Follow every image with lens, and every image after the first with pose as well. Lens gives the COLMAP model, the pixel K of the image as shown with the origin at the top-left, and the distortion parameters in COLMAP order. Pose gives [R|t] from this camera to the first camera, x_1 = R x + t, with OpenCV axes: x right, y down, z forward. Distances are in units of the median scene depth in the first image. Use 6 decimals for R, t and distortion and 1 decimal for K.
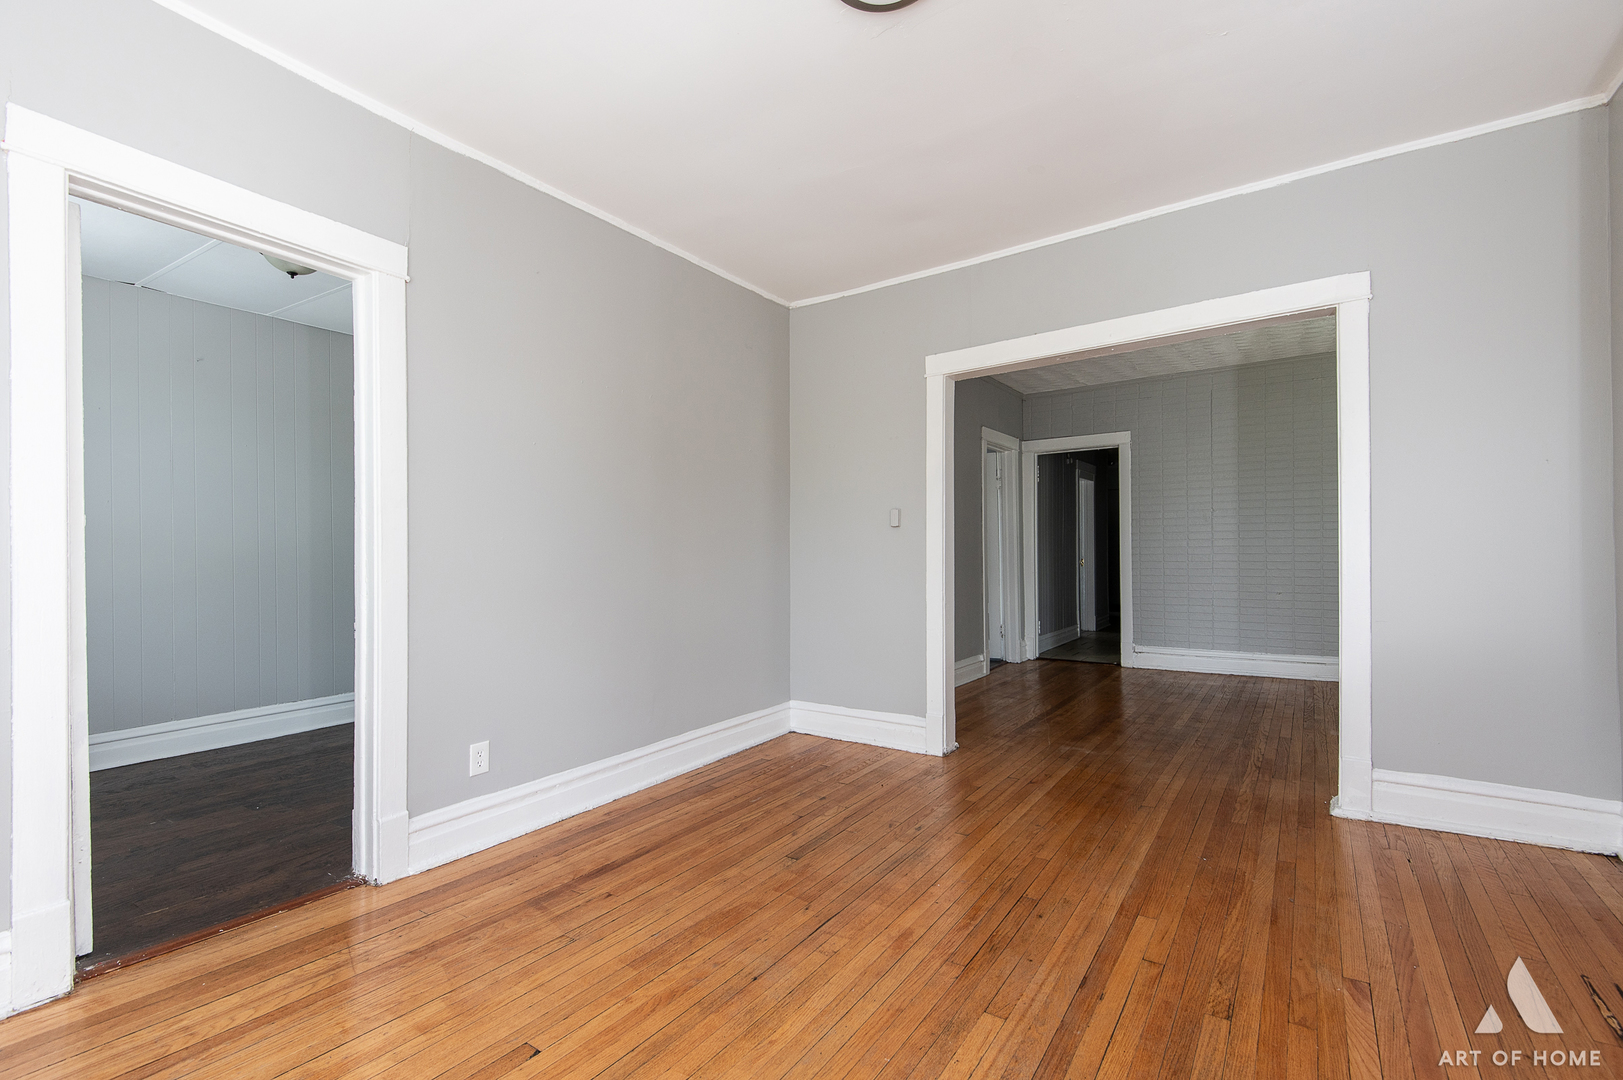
lens RADIAL K [[737.5, 0, 802.8], [0, 737.5, 546.0], [0, 0, 1]] dist [0.032894, -0.000448]
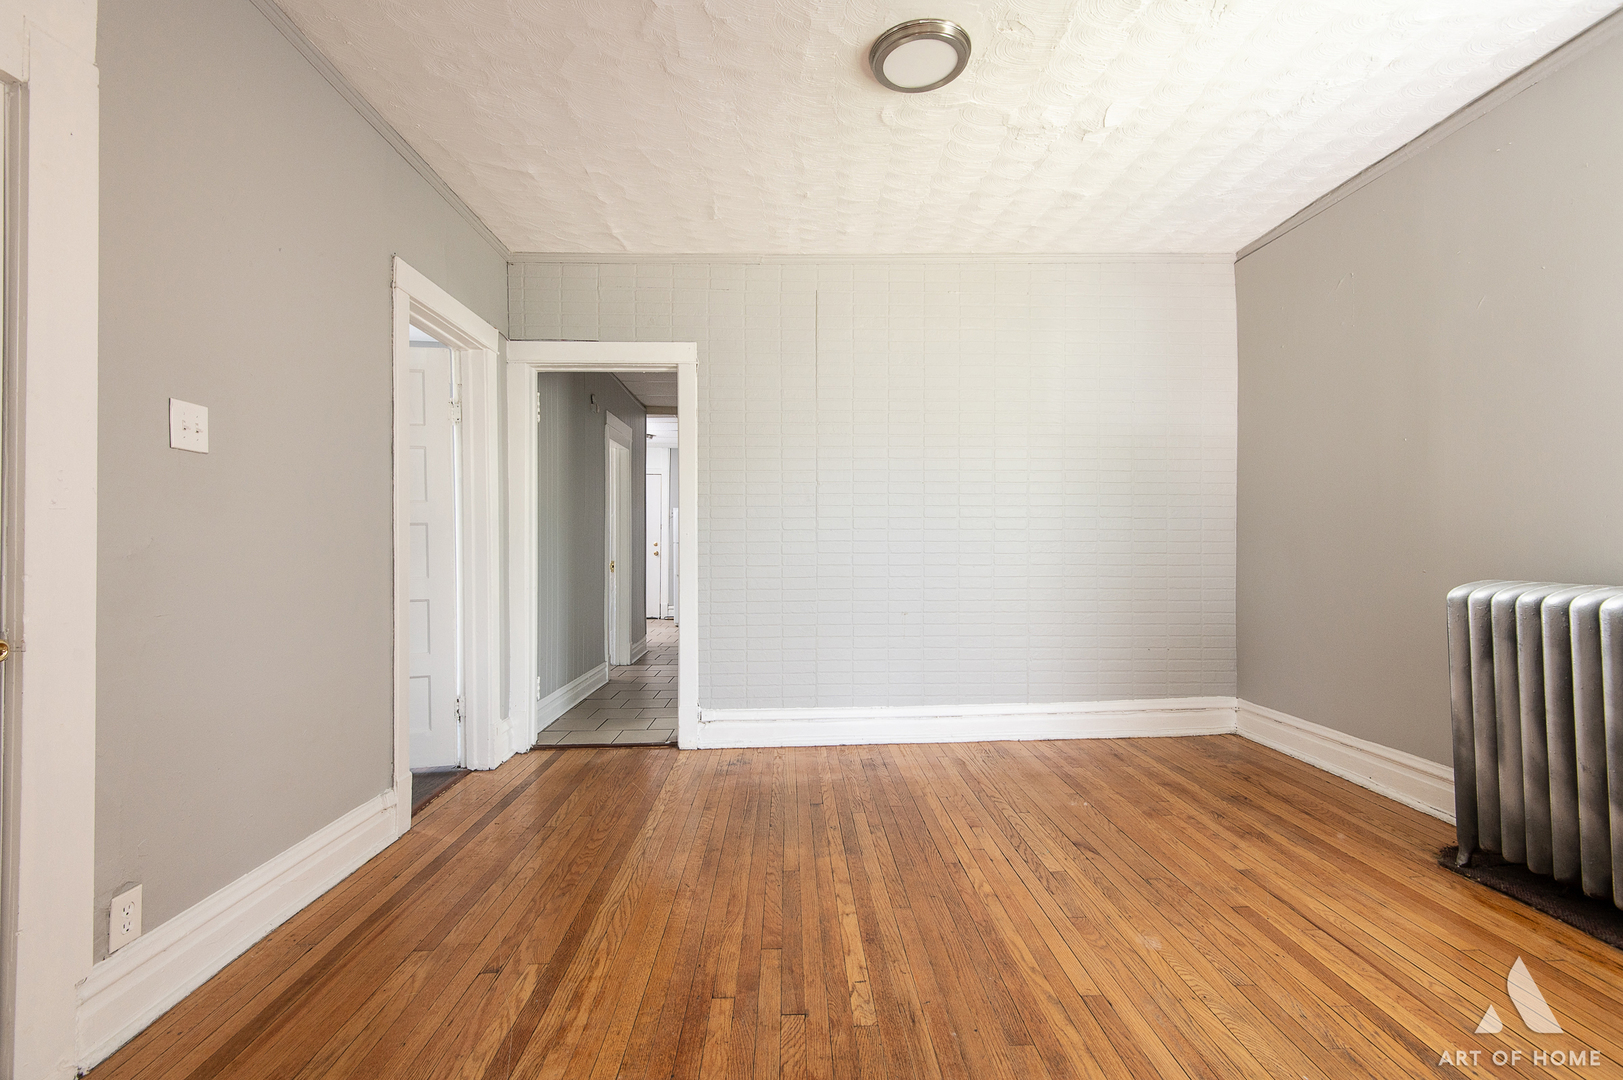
lens RADIAL K [[737.5, 0, 812.2], [0, 737.5, 544.9], [0, 0, 1]] dist [0.032894, -0.000448]
pose [[0.807417, 0.007107, 0.589939, 0.182093], [-0.005180, 0.999974, -0.004958, 0.006432], [-0.589959, 0.000947, 0.807433, 0.504533]]
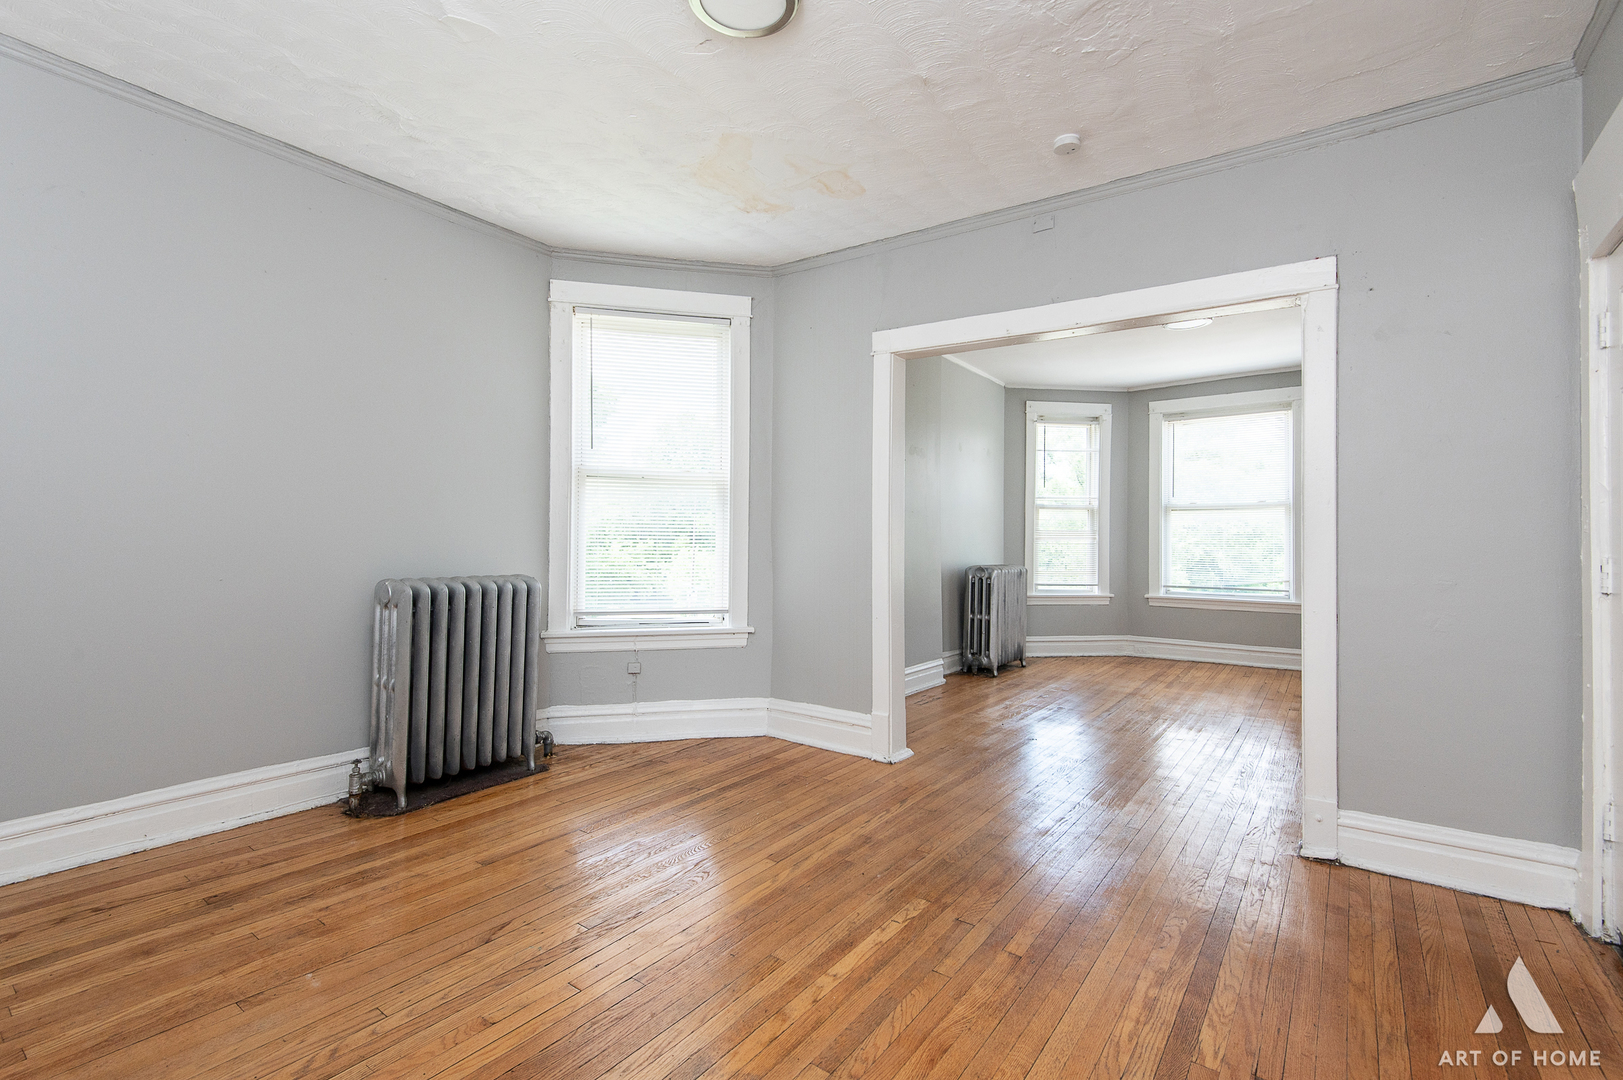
lens RADIAL K [[737.5, 0, 821.5], [0, 737.5, 538.9], [0, 0, 1]] dist [0.032894, -0.000448]
pose [[-0.999869, -0.000482, 0.016183, 0.419784], [-0.000629, 0.999958, -0.009090, 0.000097], [-0.016178, -0.009099, -0.999828, 1.130232]]
